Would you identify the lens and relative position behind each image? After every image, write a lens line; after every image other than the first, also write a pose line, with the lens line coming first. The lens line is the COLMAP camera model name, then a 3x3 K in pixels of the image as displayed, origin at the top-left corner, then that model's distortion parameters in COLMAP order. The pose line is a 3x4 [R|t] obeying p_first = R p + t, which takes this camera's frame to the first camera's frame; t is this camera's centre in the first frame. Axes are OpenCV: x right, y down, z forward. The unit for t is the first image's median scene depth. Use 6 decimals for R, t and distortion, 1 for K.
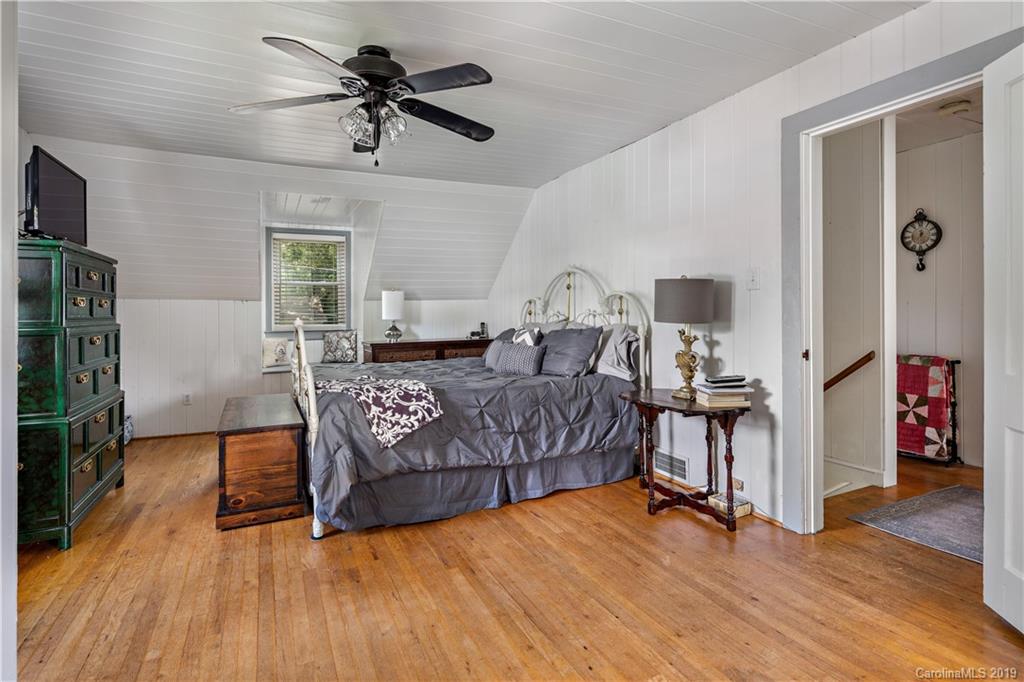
lens RADIAL K [[510.2, 0, 514.2], [0, 510.2, 313.6], [0, 0, 1]] dist [-0.000041, 0.000306]
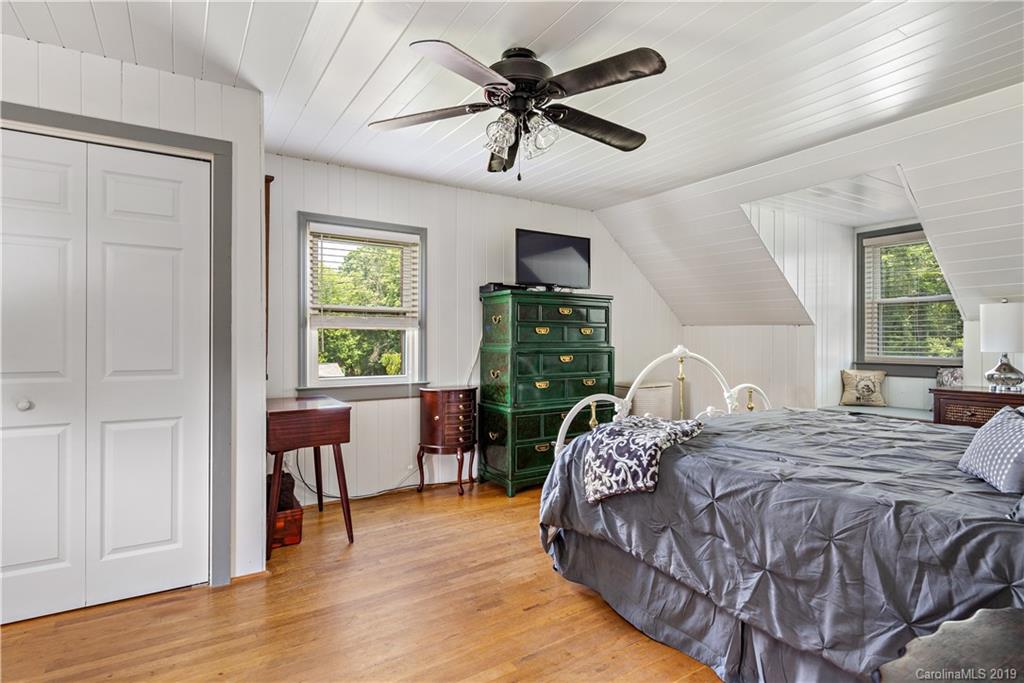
lens RADIAL K [[512.8, 0, 512.0], [0, 512.8, 341.5], [0, 0, 1]] dist [-0.002391, -0.000451]
pose [[0.126196, 0.013875, -0.991908, 0.533114], [-0.005094, 0.999898, 0.013338, -0.010746], [0.991992, 0.003370, 0.126254, 0.723515]]
